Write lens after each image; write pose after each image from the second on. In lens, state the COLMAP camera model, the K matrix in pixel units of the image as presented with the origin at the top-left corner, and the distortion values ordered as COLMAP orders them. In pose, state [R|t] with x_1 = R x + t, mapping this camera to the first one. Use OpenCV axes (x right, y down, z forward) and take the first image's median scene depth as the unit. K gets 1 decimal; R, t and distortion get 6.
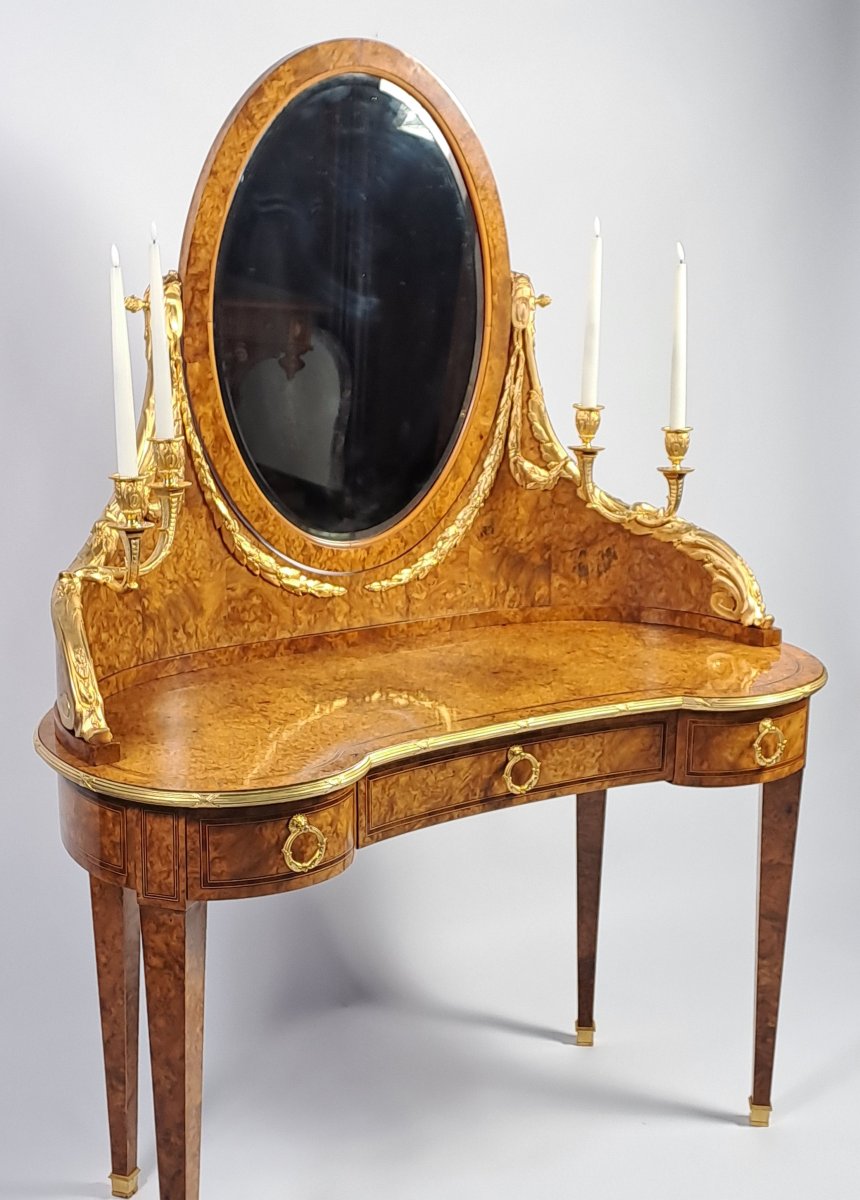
lens RADIAL K [[1663.1, 0, 428.5], [0, 1663.1, 686.0], [0, 0, 1]] dist [0.130361, 0.000000]
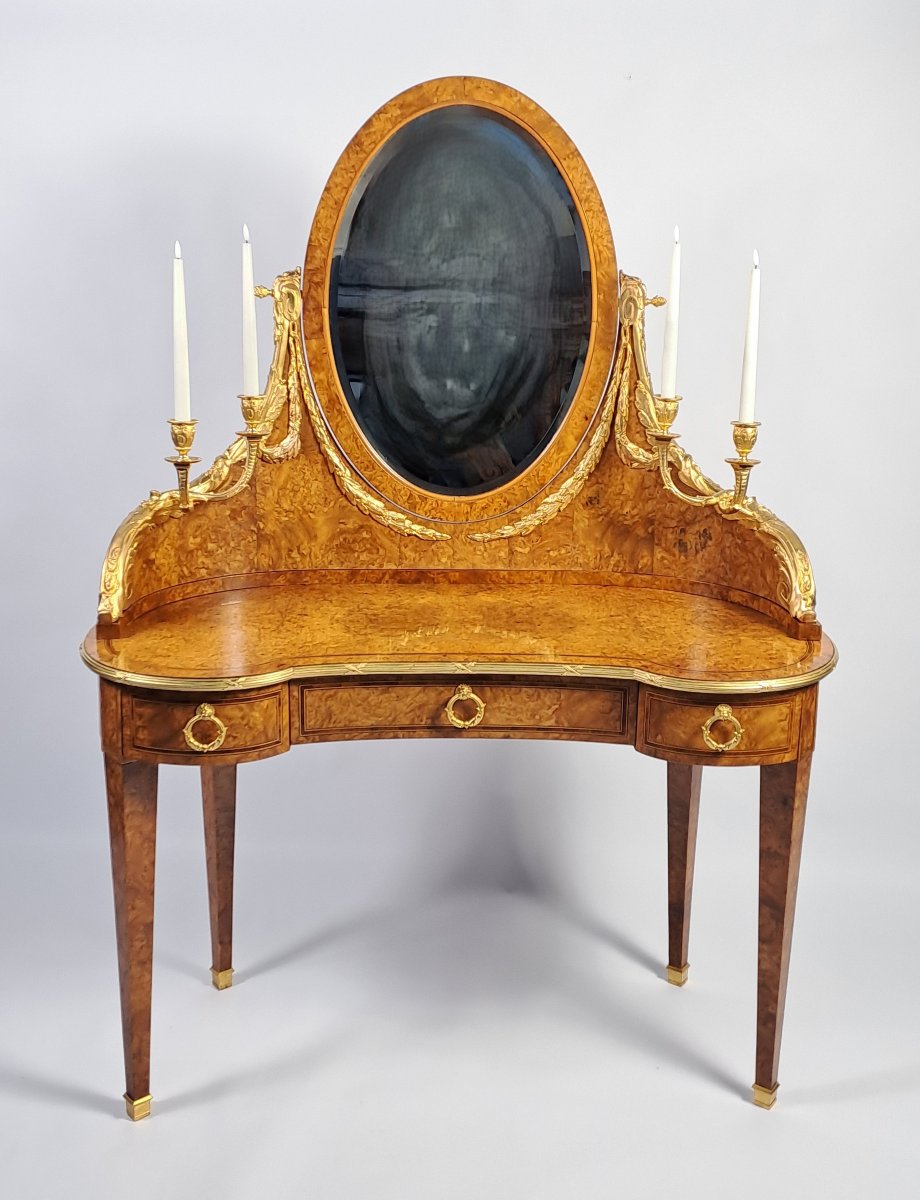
lens RADIAL K [[1289.5, 0, 459.4], [0, 1289.5, 564.7], [0, 0, 1]] dist [0.129813, 0.000000]
pose [[0.857394, 0.127861, -0.498525, 0.433782], [-0.146093, 0.989268, 0.002466, -0.042441], [0.493490, 0.070716, 0.866872, 0.212331]]
